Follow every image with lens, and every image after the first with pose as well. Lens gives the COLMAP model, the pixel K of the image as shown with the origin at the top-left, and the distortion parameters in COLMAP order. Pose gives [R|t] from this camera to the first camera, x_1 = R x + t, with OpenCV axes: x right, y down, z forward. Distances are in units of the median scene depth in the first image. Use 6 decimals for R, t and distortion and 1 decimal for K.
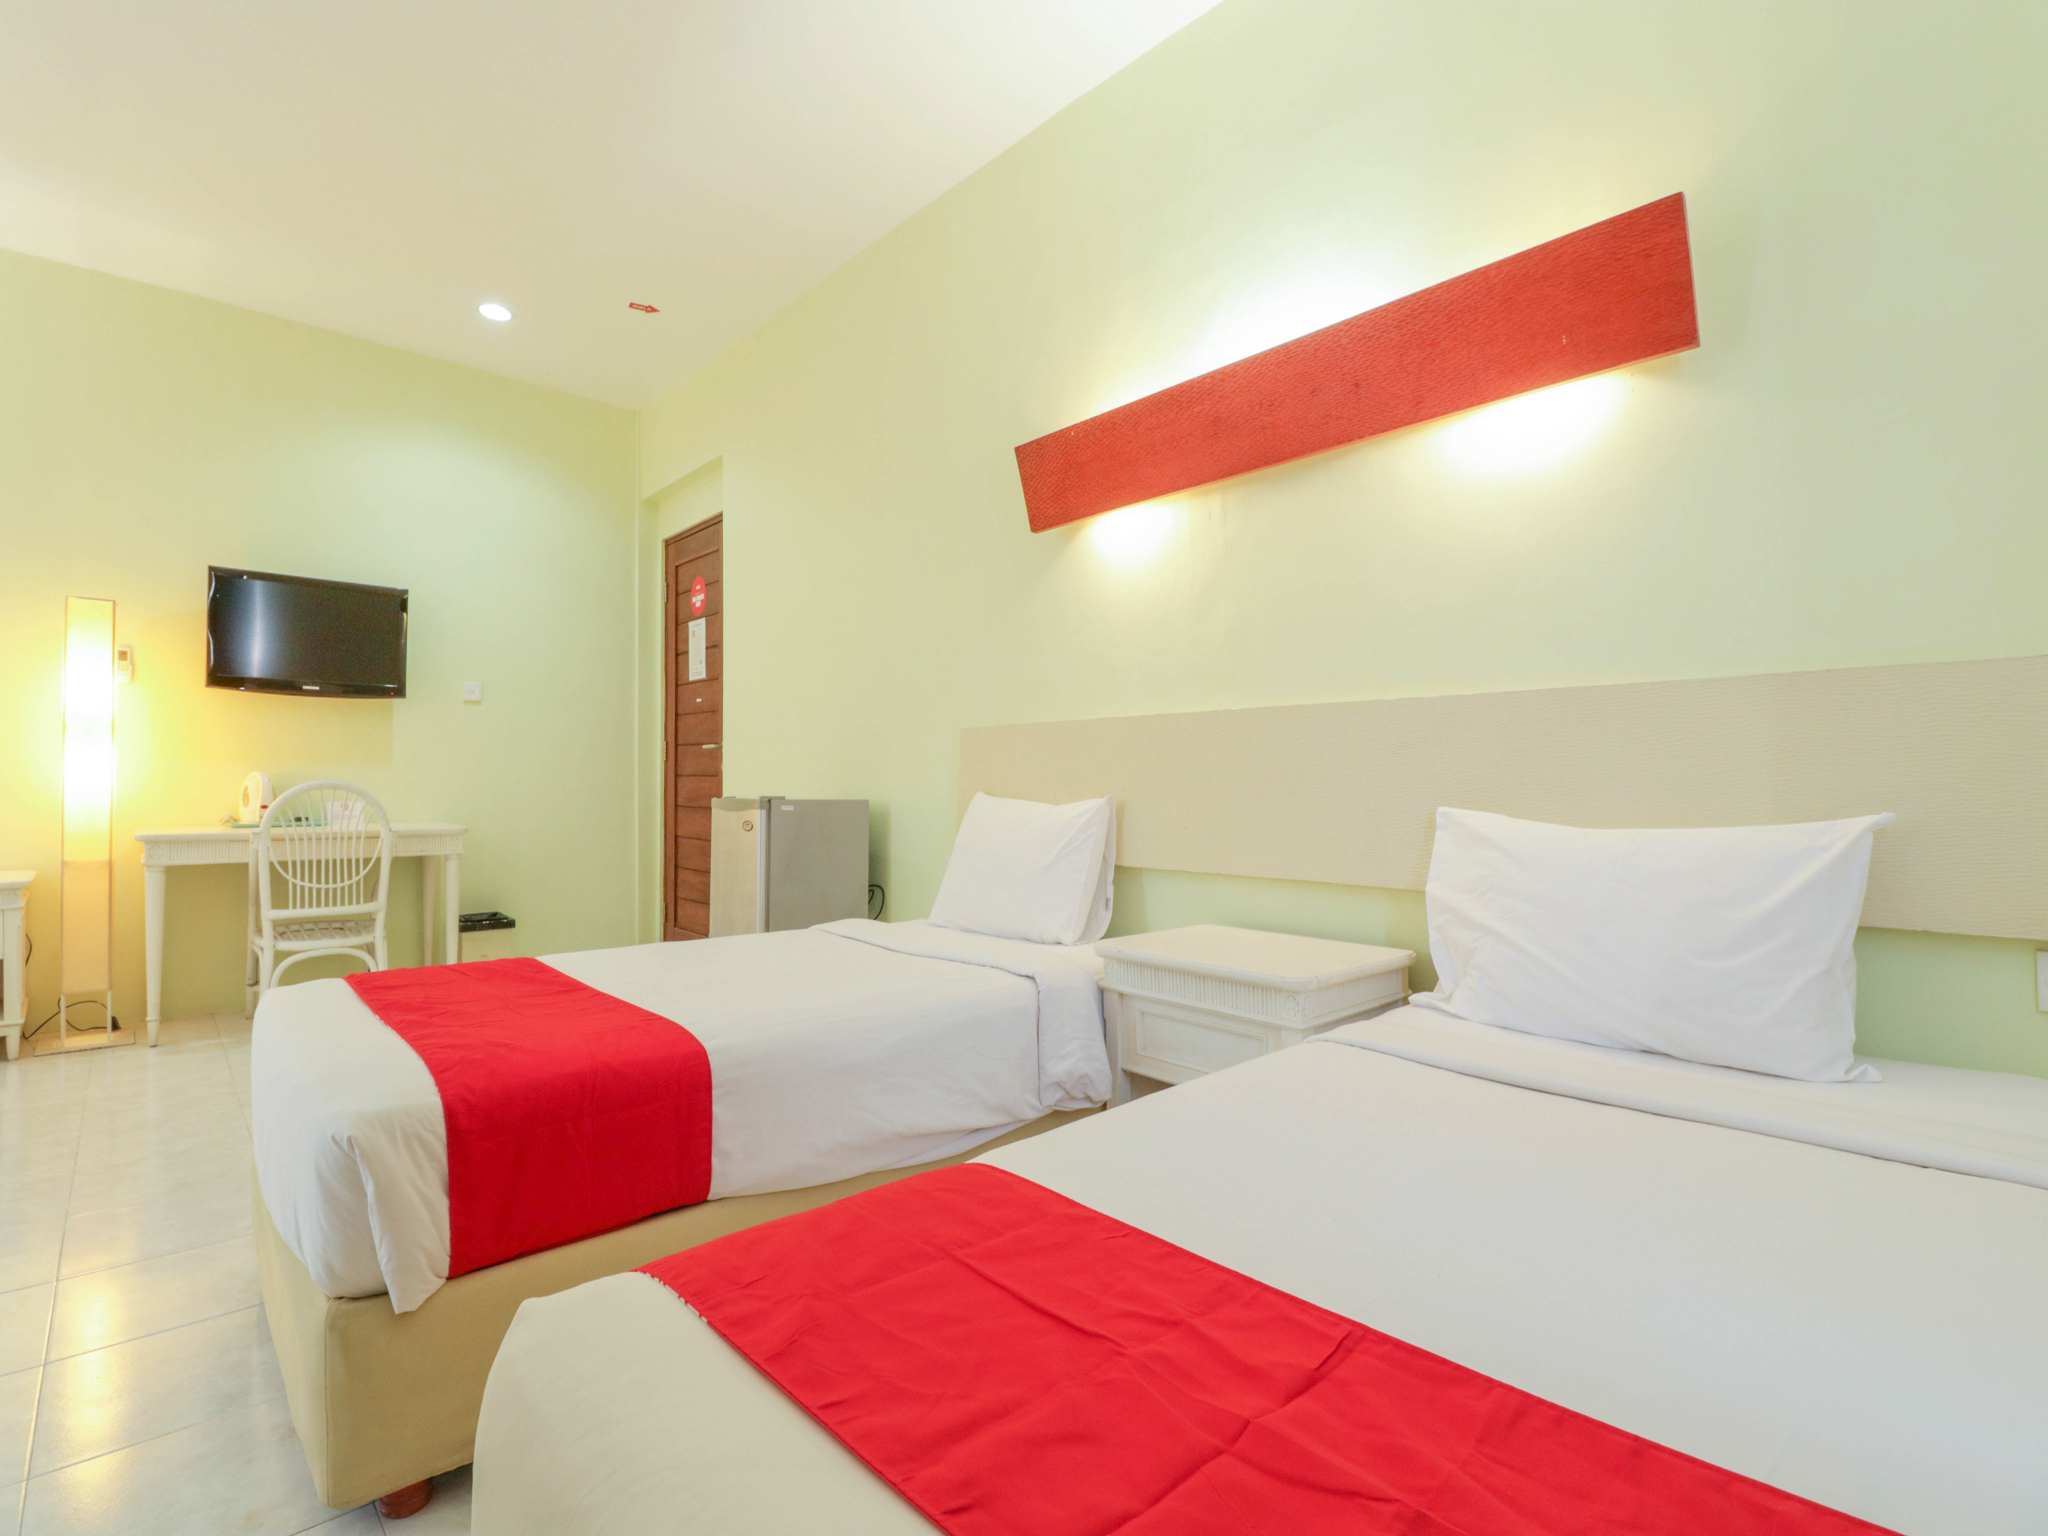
lens RADIAL K [[971.7, 0, 1026.6], [0, 971.7, 777.0], [0, 0, 1]] dist [-0.002731, -0.013563]
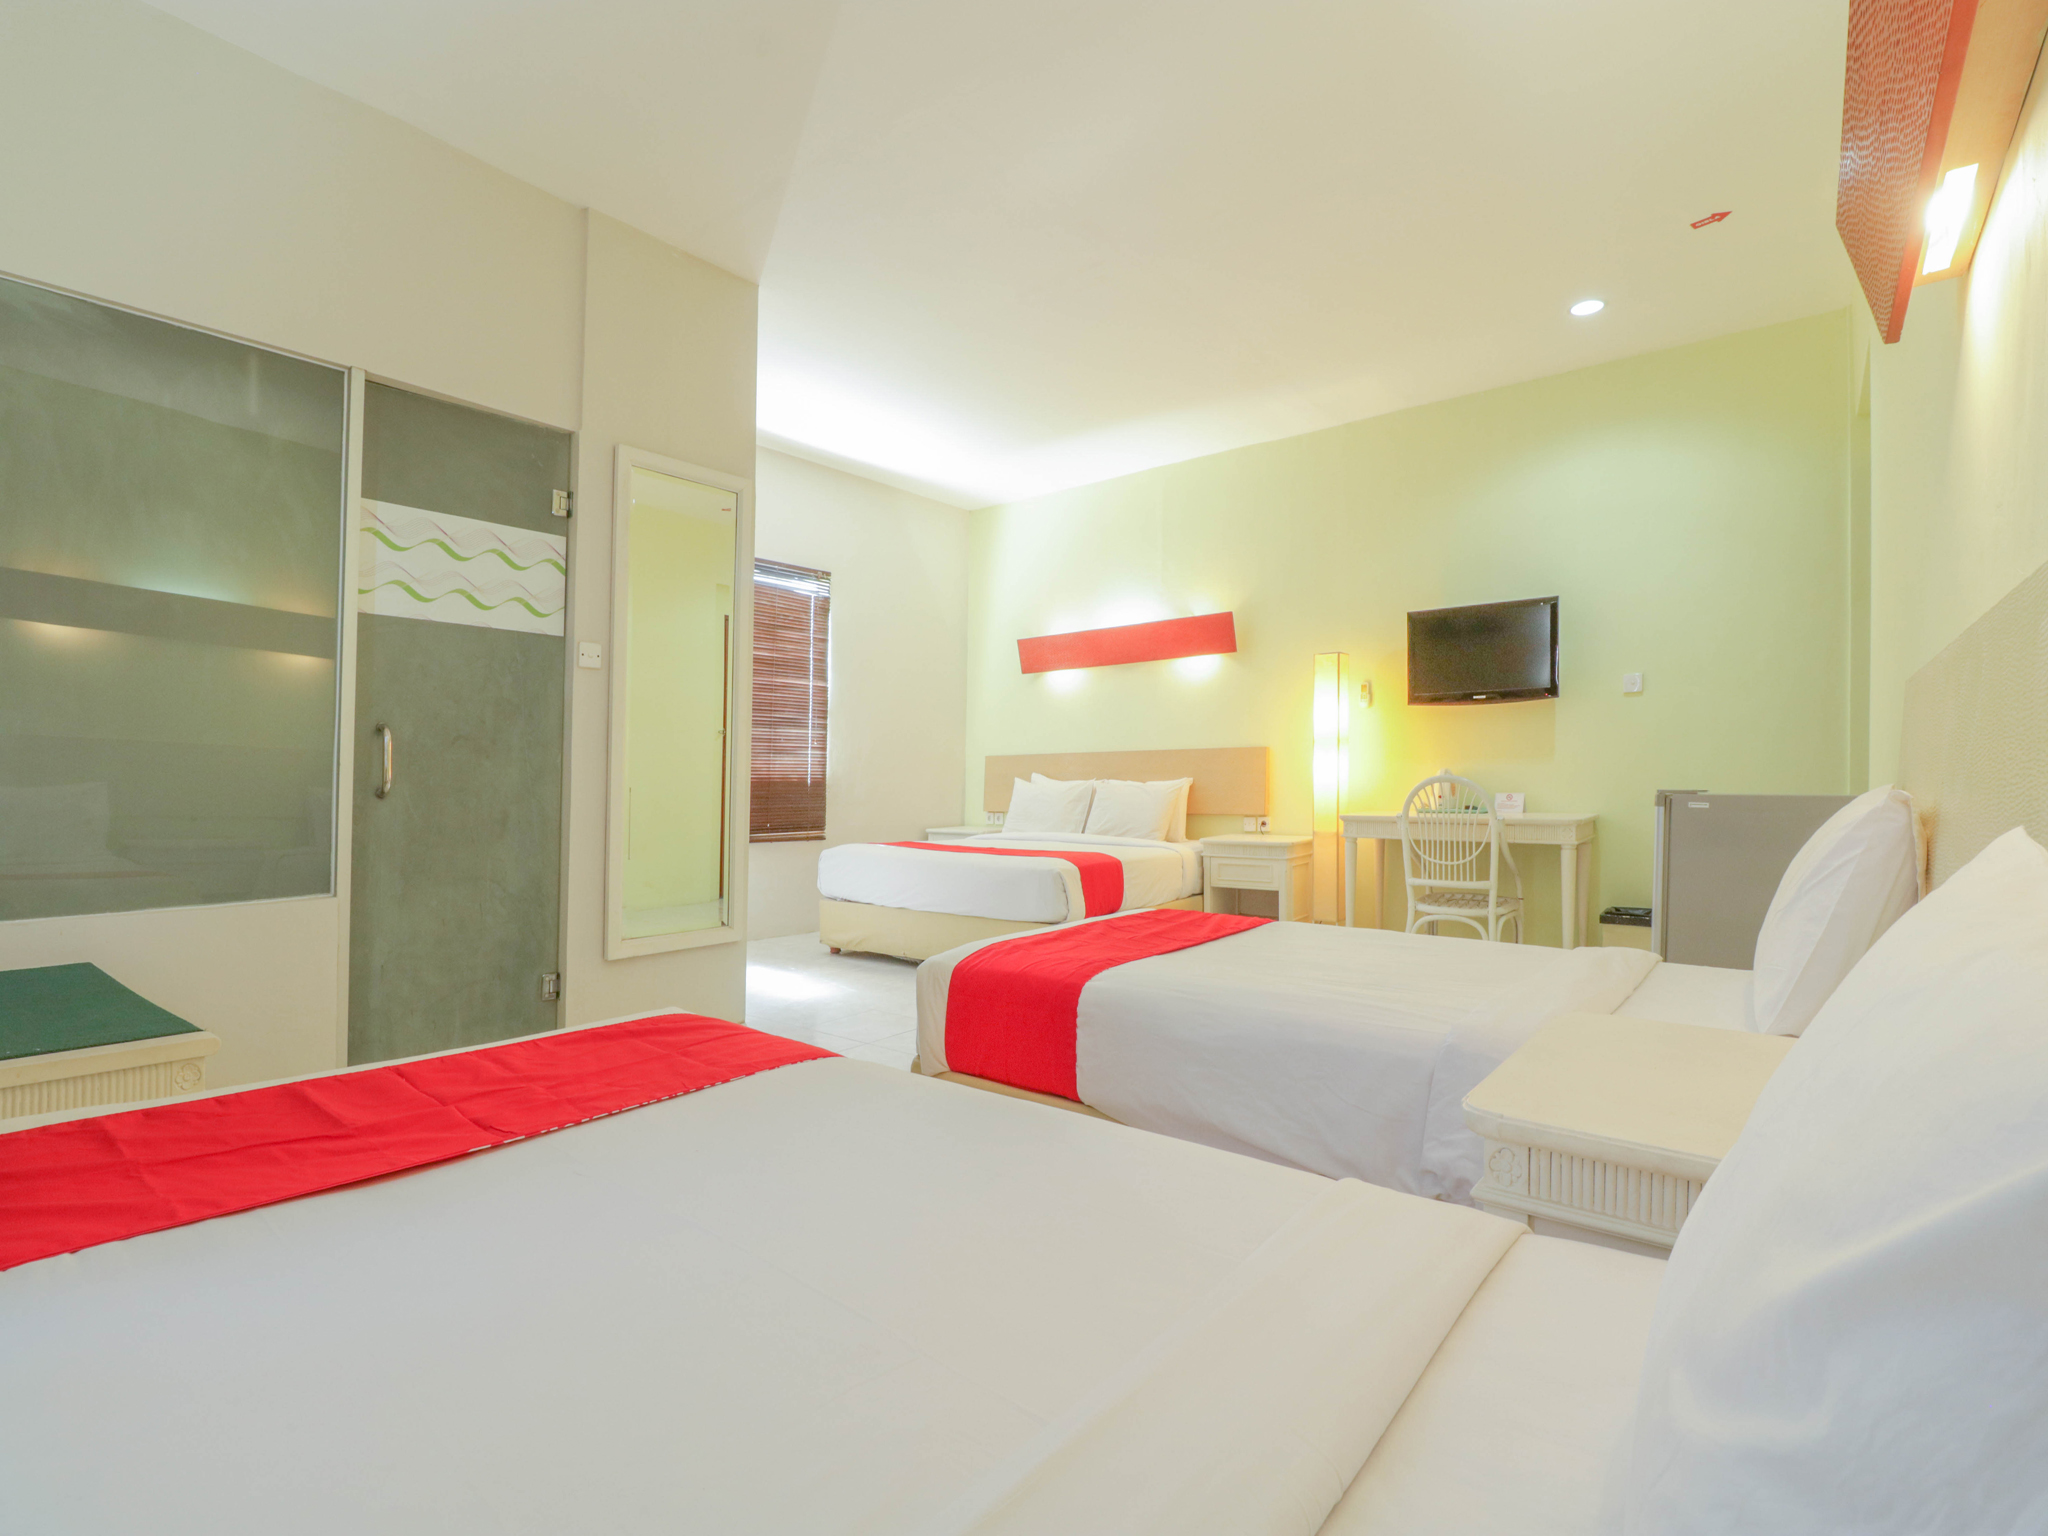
lens RADIAL K [[971.7, 0, 1026.6], [0, 971.7, 777.0], [0, 0, 1]] dist [-0.002731, -0.013563]
pose [[0.128885, -0.008226, -0.991625, 0.406068], [0.016318, 0.999848, -0.006173, 0.004784], [0.991525, -0.015386, 0.128999, 0.325820]]
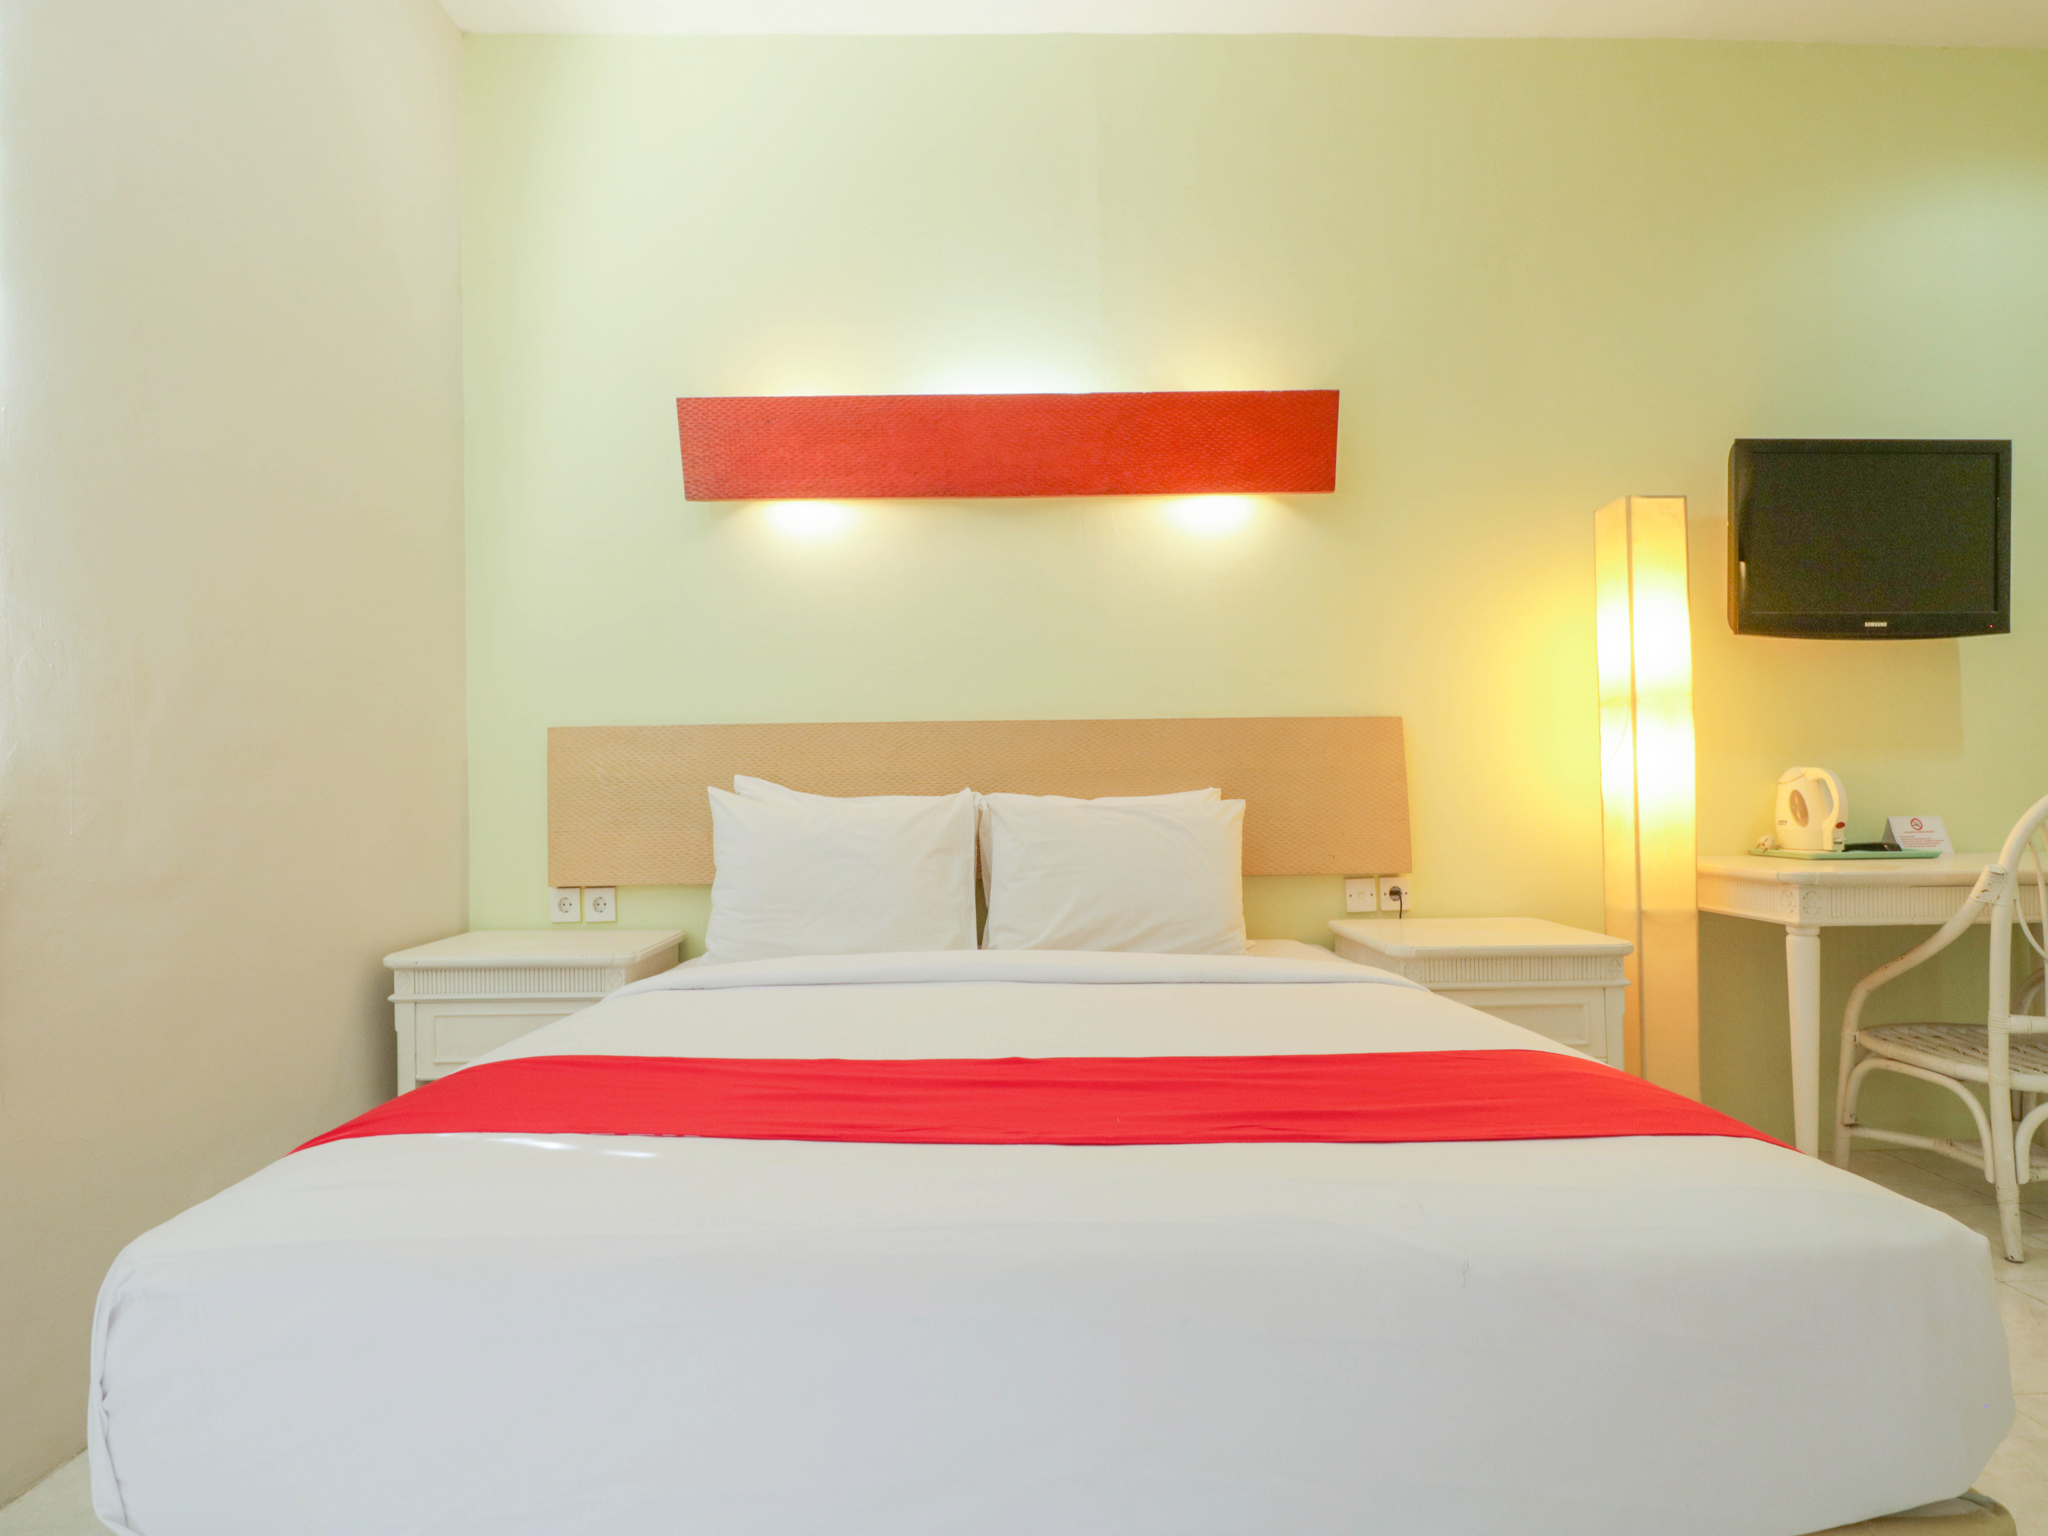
lens RADIAL K [[1051.5, 0, 1012.4], [0, 1051.5, 795.5], [0, 0, 1]] dist [-0.001878, -0.009975]
pose [[0.731105, -0.014237, -0.682117, -0.760275], [0.017835, 0.999839, -0.001752, 0.004590], [0.682032, -0.010884, 0.731241, 0.184571]]
